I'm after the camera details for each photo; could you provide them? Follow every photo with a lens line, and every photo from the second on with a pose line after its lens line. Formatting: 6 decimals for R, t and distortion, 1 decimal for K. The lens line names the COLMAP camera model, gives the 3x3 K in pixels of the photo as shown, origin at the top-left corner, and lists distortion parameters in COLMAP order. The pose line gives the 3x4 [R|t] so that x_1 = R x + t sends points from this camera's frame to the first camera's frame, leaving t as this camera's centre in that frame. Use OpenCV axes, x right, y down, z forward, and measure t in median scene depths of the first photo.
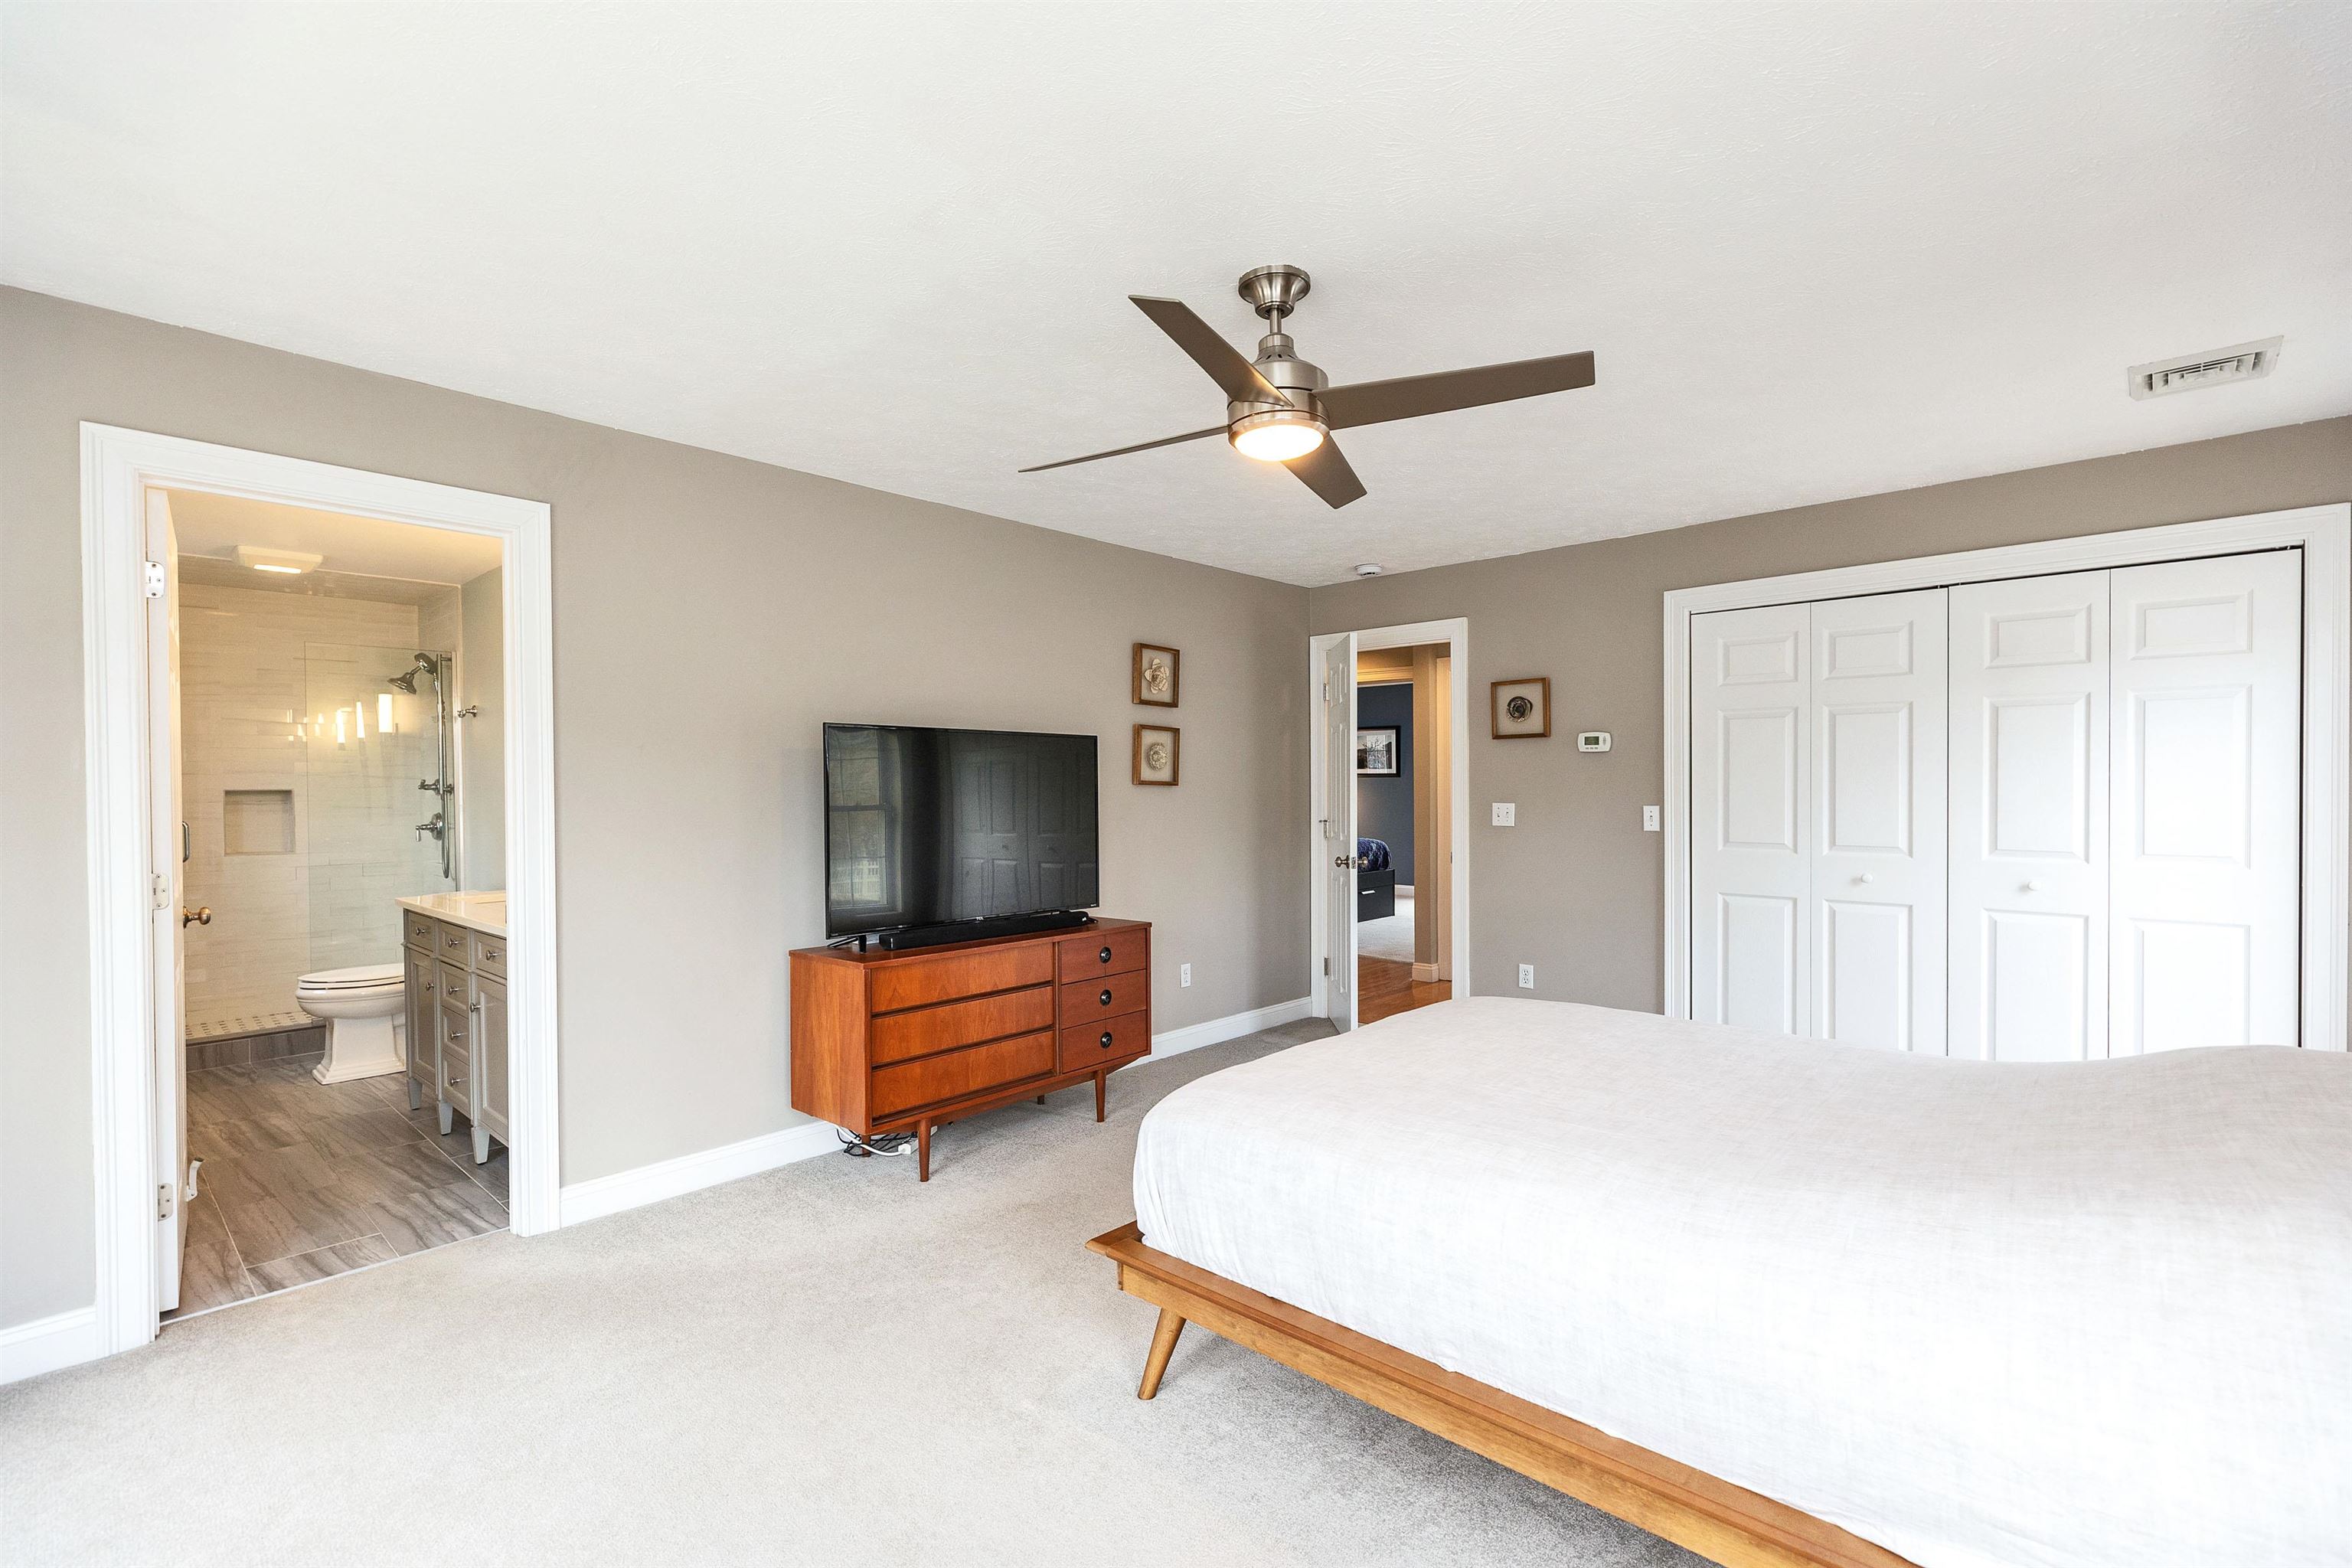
lens RADIAL K [[1041.8, 0, 1164.6], [0, 1041.8, 790.3], [0, 0, 1]] dist [0.005125, 0.000210]
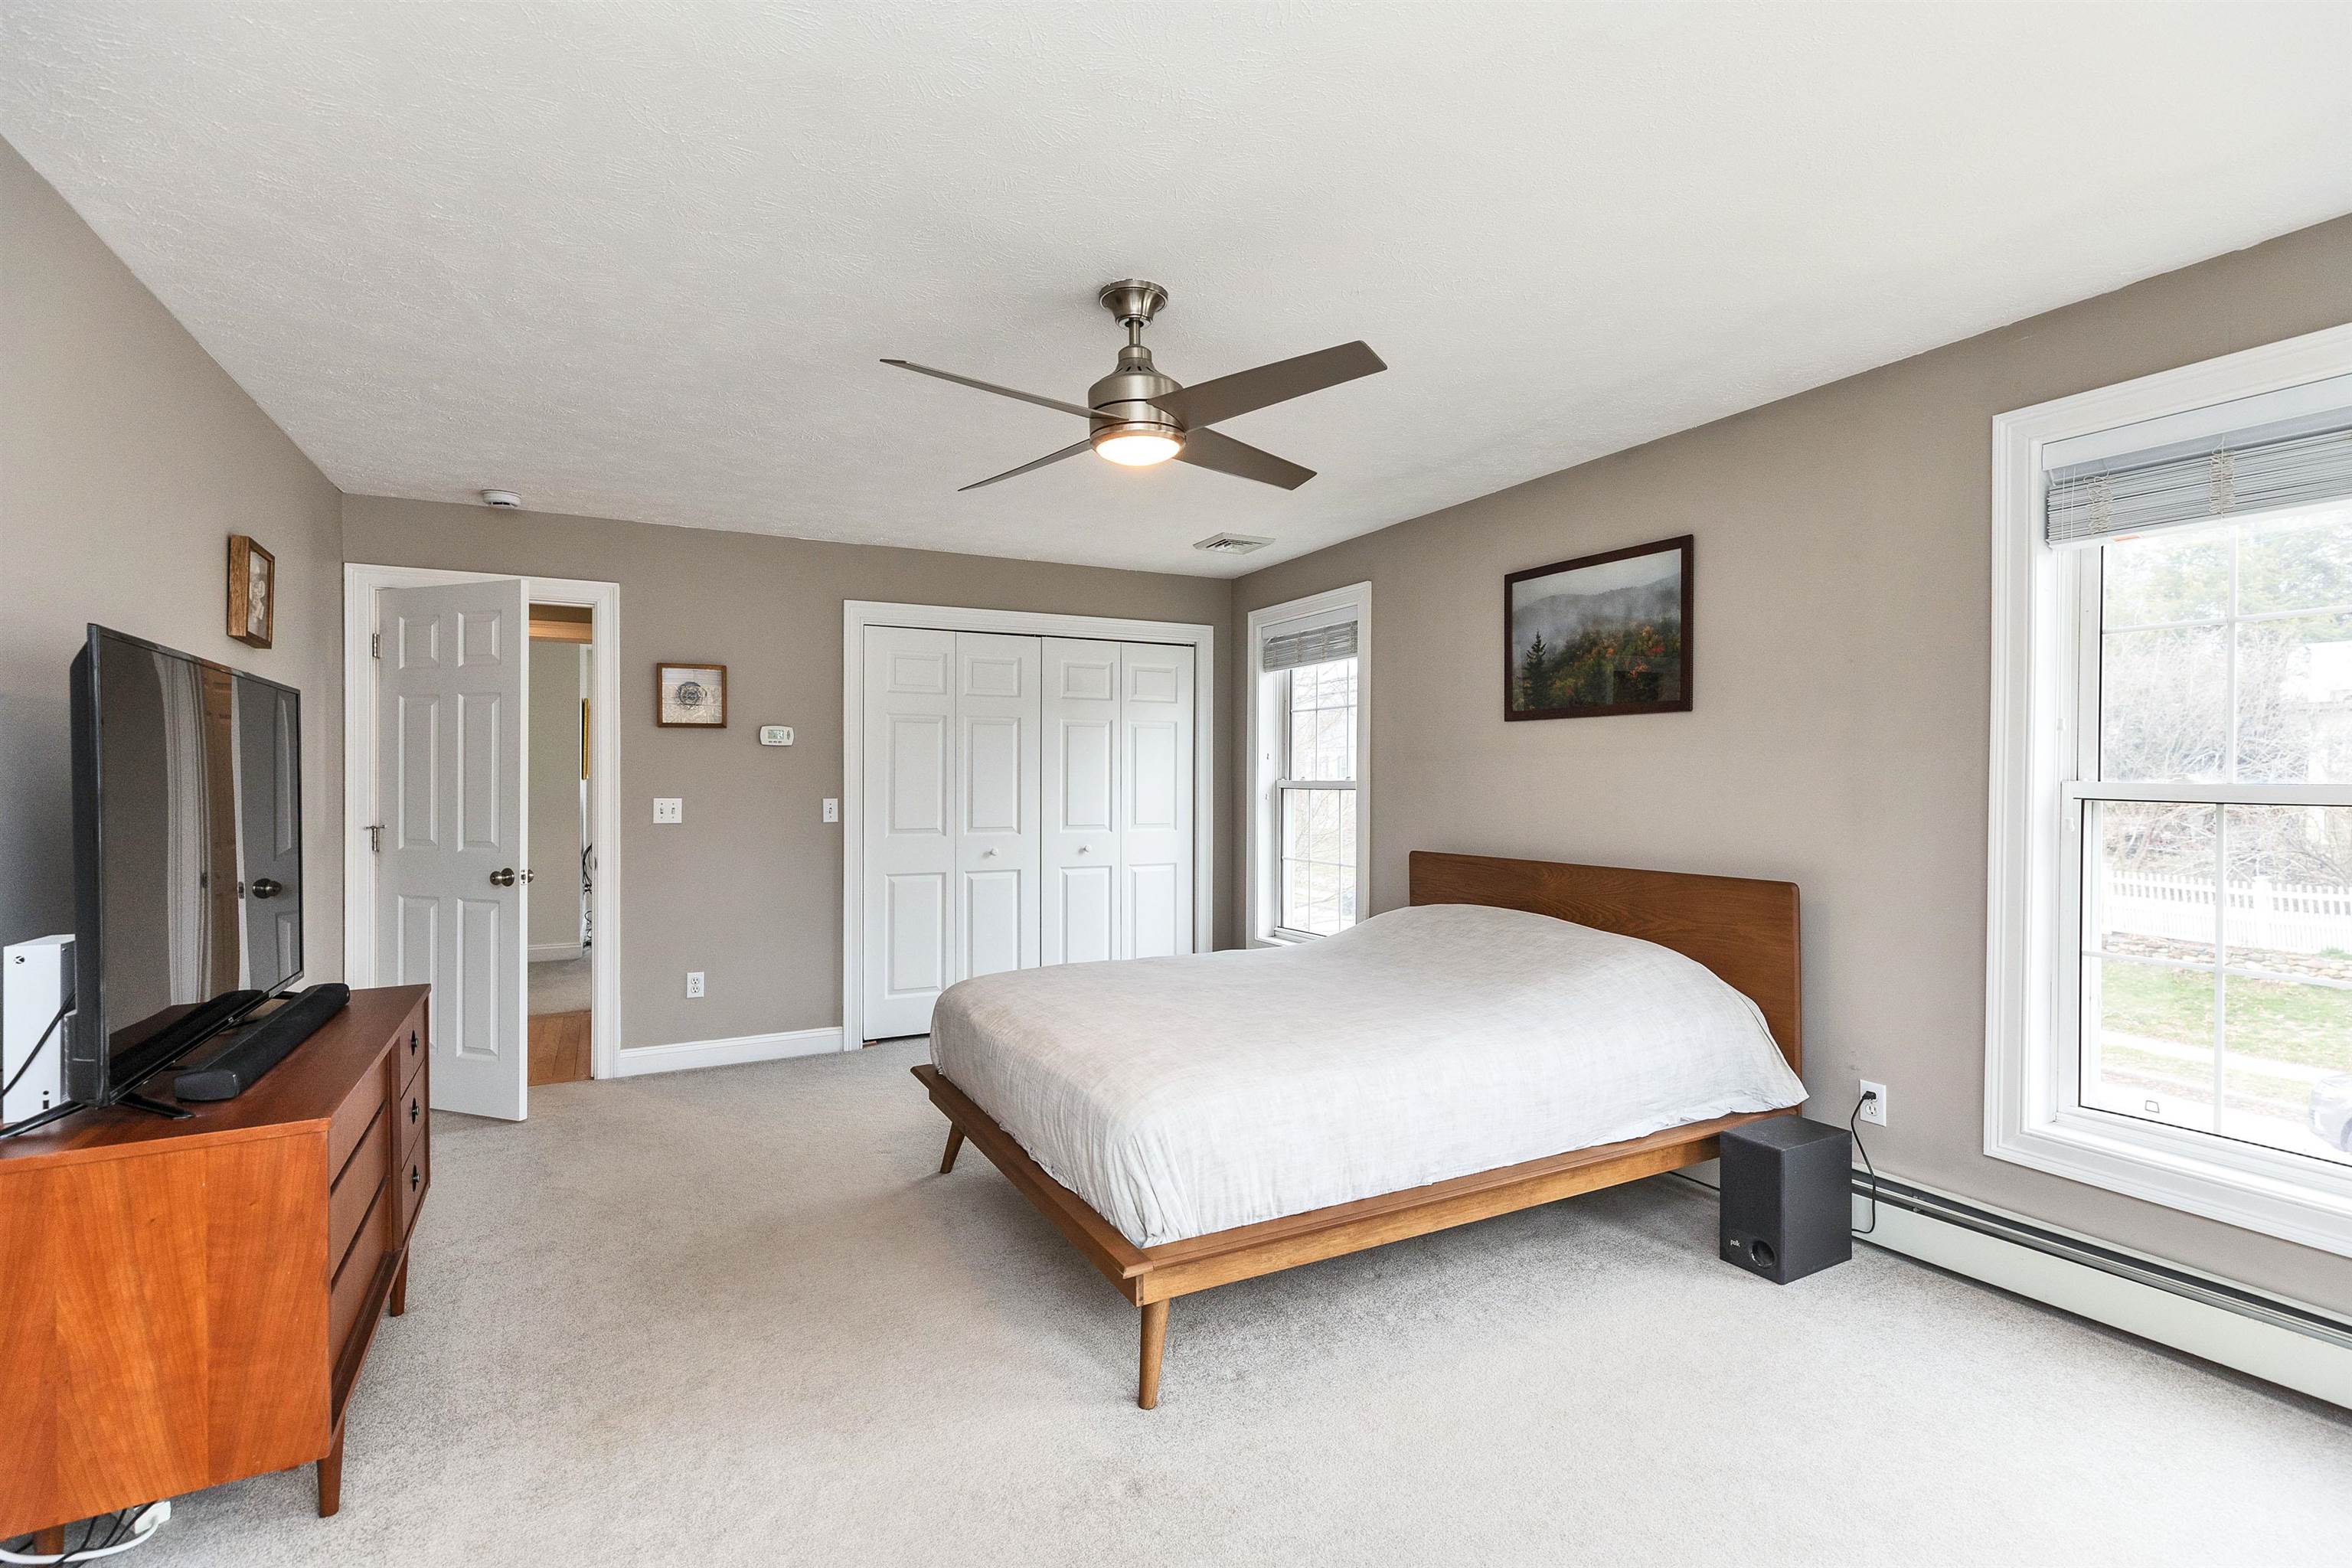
lens RADIAL K [[1085.0, 0, 1175.4], [0, 1085.0, 776.0], [0, 0, 1]] dist [0.003040, 0.000013]
pose [[0.332968, 0.008711, 0.942898, -0.540763], [0.000859, 0.999954, -0.009541, 0.003449], [-0.942938, 0.003987, 0.332946, 0.357263]]
